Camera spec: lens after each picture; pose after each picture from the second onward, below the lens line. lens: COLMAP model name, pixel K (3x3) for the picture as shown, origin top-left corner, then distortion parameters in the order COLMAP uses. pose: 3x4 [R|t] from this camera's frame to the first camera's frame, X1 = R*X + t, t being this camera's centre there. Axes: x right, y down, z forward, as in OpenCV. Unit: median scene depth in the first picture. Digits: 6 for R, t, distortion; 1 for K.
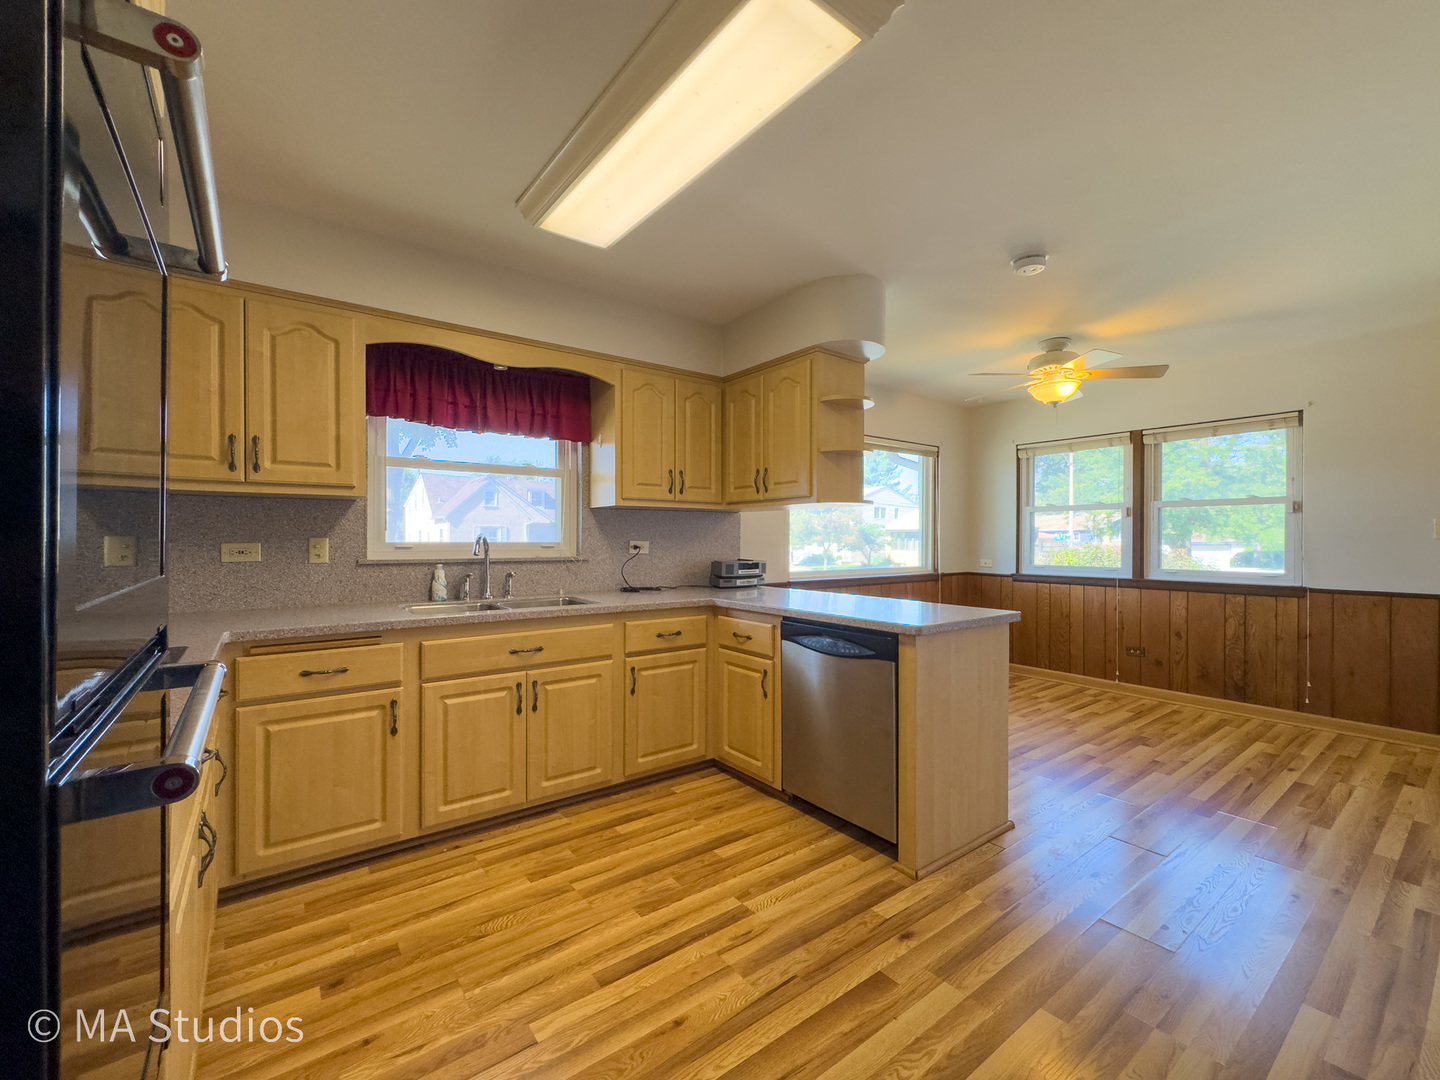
lens RADIAL K [[627.4, 0, 718.2], [0, 627.4, 538.6], [0, 0, 1]] dist [-0.001566, -0.000462]
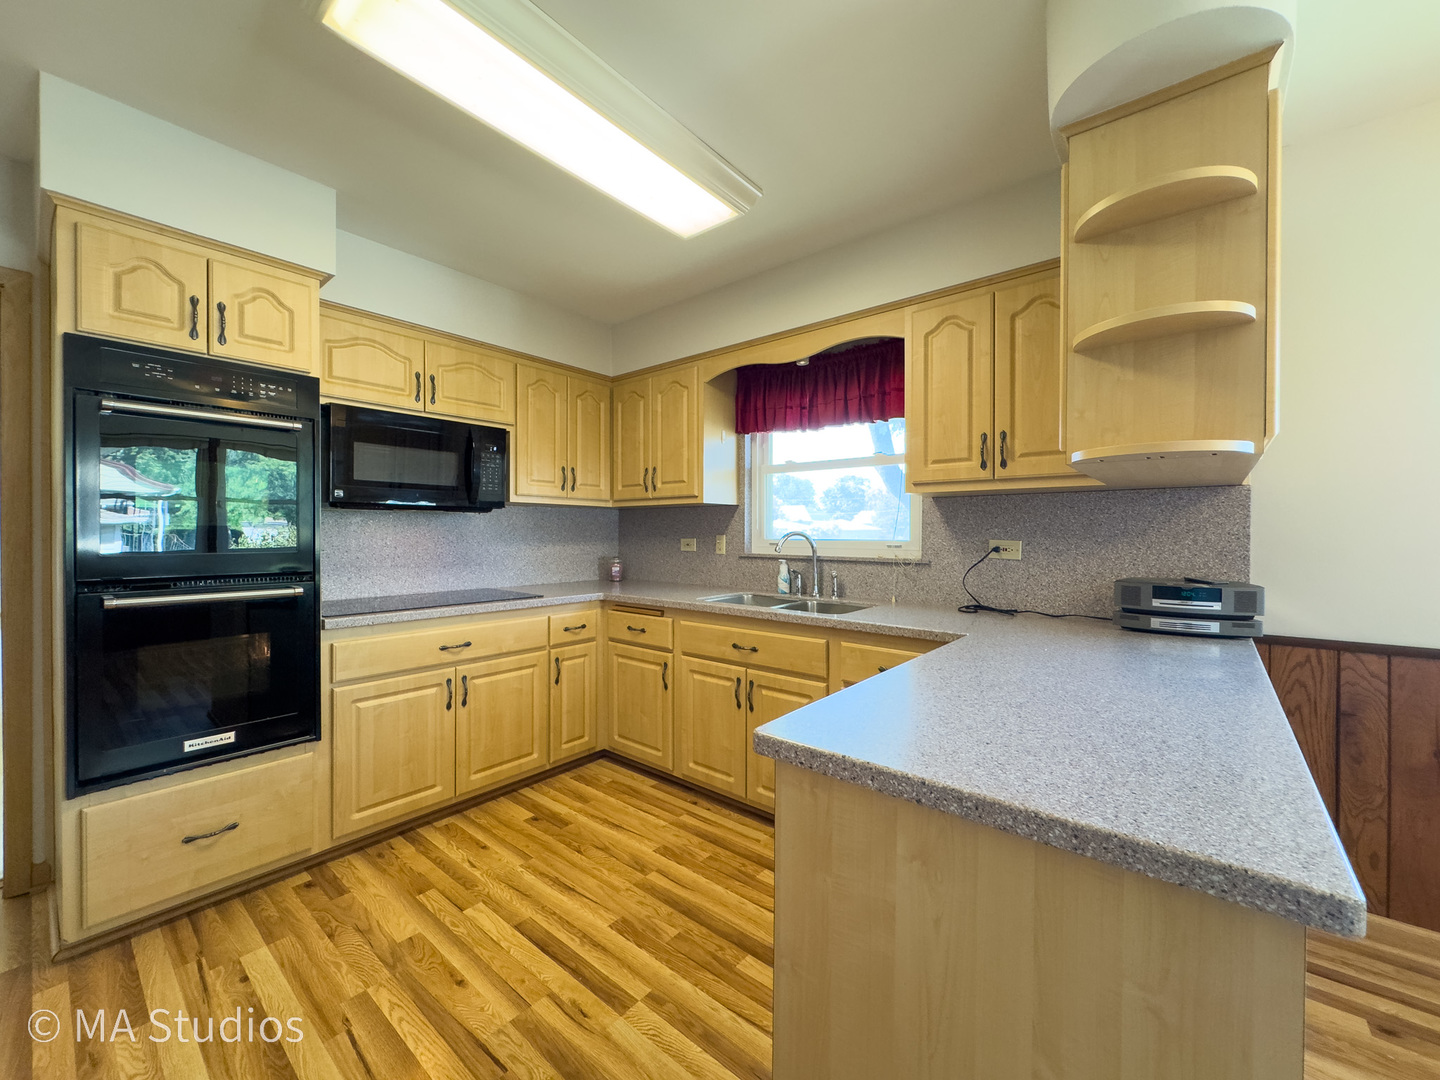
lens RADIAL K [[627.4, 0, 718.2], [0, 627.4, 538.6], [0, 0, 1]] dist [-0.001566, -0.000462]
pose [[0.173014, 0.008542, -0.984882, 0.731790], [-0.001165, 0.999963, 0.008468, -0.005464], [0.984919, -0.000317, 0.173017, 0.850293]]
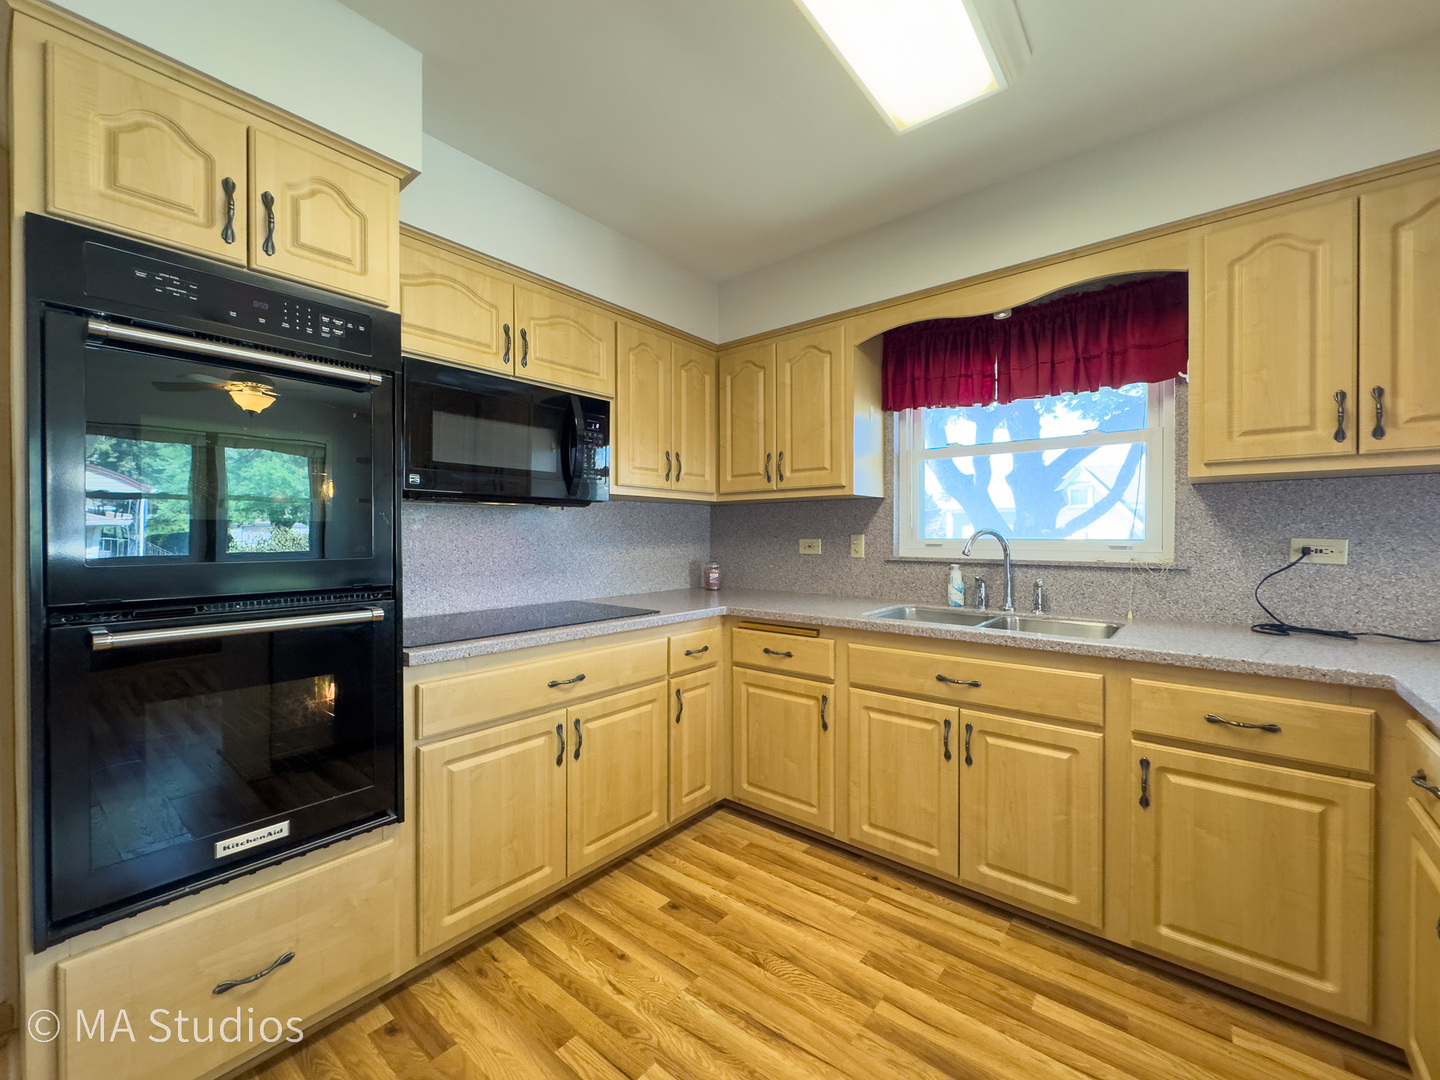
lens RADIAL K [[615.0, 0, 725.0], [0, 615.0, 540.9], [0, 0, 1]] dist [-0.001270, -0.000280]
pose [[0.204099, 0.008154, -0.978916, 0.401172], [0.001839, 0.999960, 0.008712, 0.000043], [0.978948, -0.003578, 0.204076, 0.617169]]
